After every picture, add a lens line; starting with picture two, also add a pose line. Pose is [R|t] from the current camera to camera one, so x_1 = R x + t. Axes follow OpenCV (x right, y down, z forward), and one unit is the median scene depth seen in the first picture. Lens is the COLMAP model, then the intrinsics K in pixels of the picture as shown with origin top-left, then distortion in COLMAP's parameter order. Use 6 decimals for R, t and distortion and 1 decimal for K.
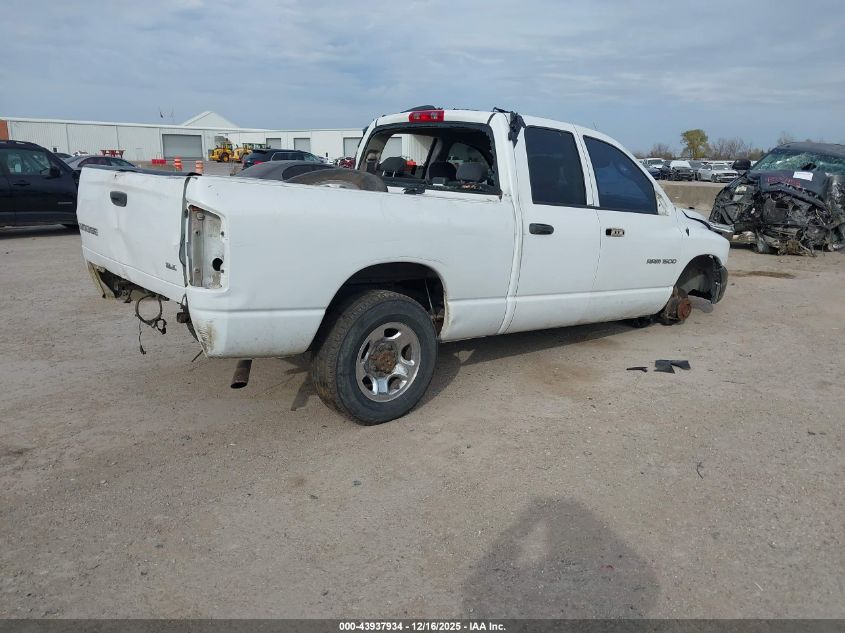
lens RADIAL K [[660.6, 0, 424.4], [0, 660.6, 318.6], [0, 0, 1]] dist [0.056758, -0.069863]
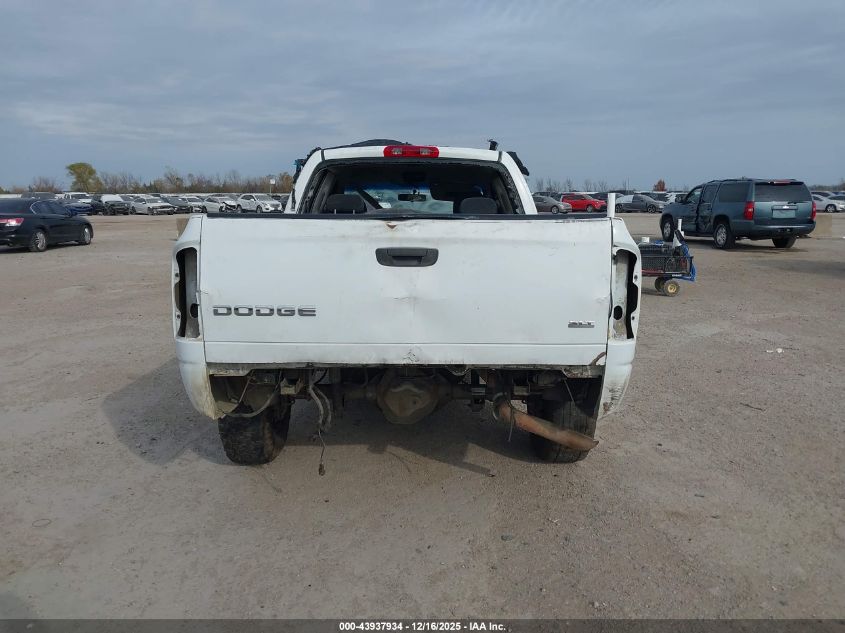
lens RADIAL K [[660.6, 0, 424.4], [0, 660.6, 318.6], [0, 0, 1]] dist [0.056758, -0.069863]
pose [[0.664632, -0.156568, 0.730583, -0.729805], [0.191283, 0.980868, 0.036190, -0.098887], [-0.722271, 0.115695, 0.681865, 0.359952]]
